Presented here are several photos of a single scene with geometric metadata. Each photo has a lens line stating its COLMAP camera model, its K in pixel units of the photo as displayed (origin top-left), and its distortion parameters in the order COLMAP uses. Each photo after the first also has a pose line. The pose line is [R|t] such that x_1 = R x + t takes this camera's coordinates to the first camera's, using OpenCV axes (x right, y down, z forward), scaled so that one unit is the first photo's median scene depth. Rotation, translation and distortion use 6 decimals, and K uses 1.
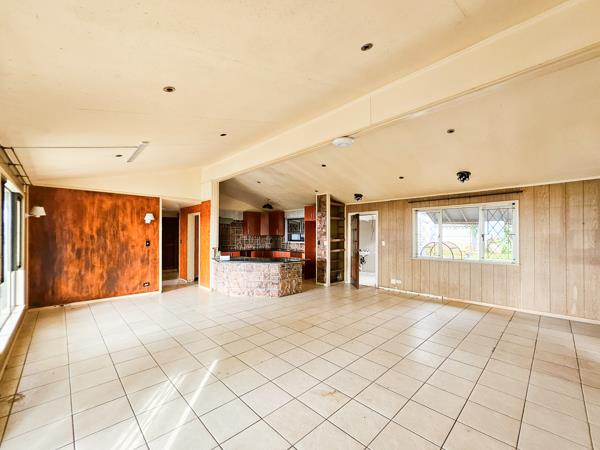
lens RADIAL K [[250.8, 0, 307.2], [0, 250.8, 223.8], [0, 0, 1]] dist [-0.000218, 0.000000]
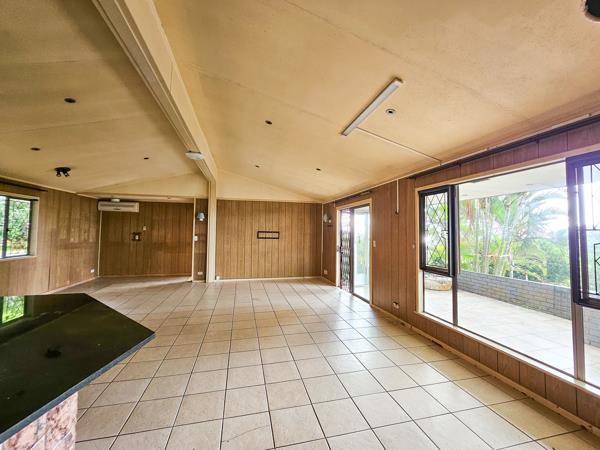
lens RADIAL K [[243.5, 0, 298.8], [0, 243.5, 221.7], [0, 0, 1]] dist [-0.000870, -0.000184]
pose [[-0.849248, 0.013639, 0.527818, -0.810562], [-0.034392, 0.996114, -0.081077, 0.068595], [-0.526873, -0.087007, -0.845479, 1.537074]]
